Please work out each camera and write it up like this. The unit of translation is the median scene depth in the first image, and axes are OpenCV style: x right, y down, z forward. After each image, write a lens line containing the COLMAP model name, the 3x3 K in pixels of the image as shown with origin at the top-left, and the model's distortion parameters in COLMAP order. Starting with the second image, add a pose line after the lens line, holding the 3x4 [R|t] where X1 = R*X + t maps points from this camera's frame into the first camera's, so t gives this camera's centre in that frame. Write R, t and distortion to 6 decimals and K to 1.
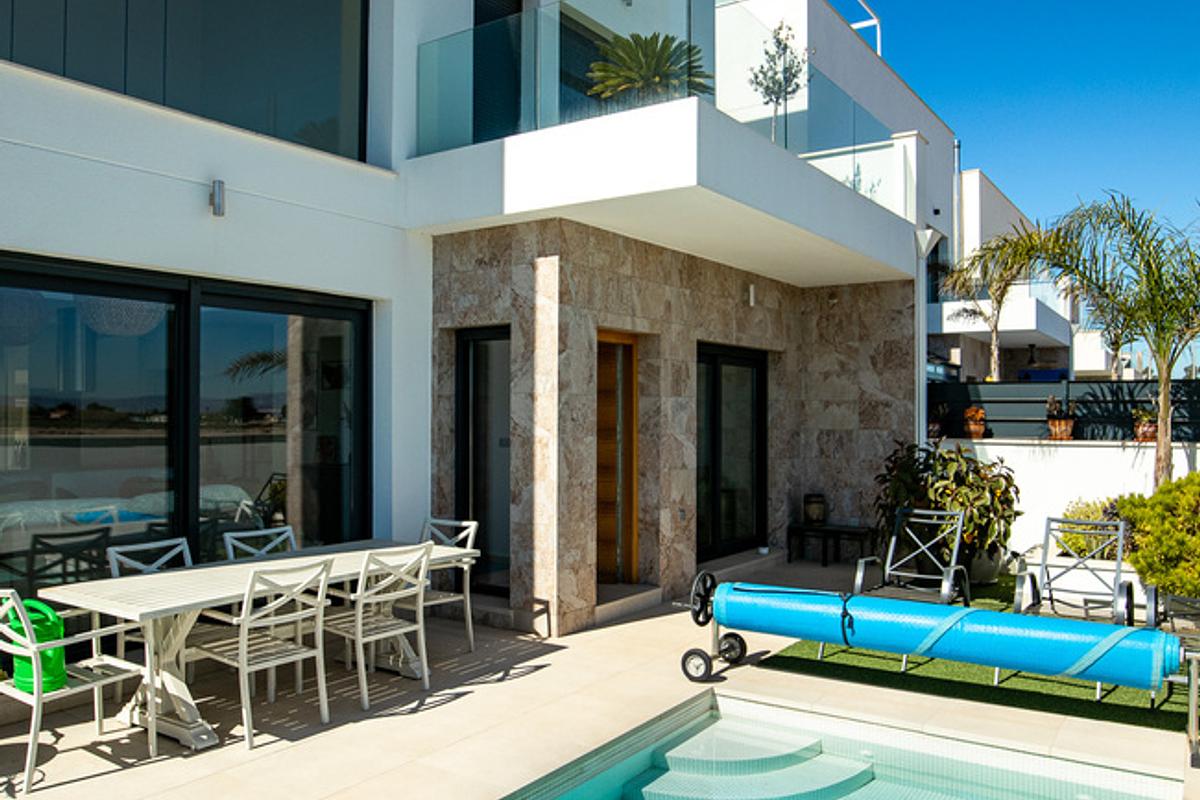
lens RADIAL K [[925.6, 0, 600.0], [0, 925.6, 400.0], [0, 0, 1]] dist [-0.075609, 0.063583]
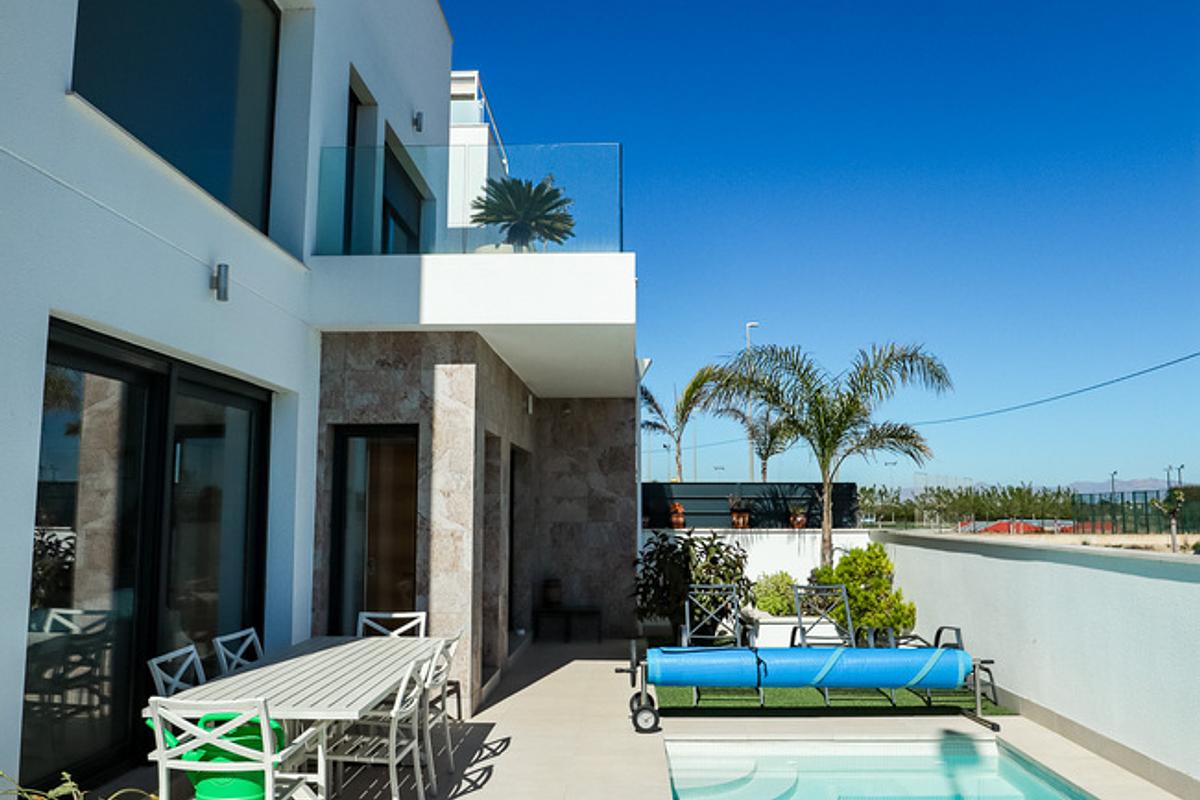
lens RADIAL K [[925.6, 0, 600.0], [0, 925.6, 400.0], [0, 0, 1]] dist [-0.075609, 0.063583]
pose [[0.842245, 0.061694, 0.535553, -0.474741], [-0.007183, 0.994626, -0.103281, -0.001292], [-0.539047, 0.083141, 0.838162, -0.008752]]
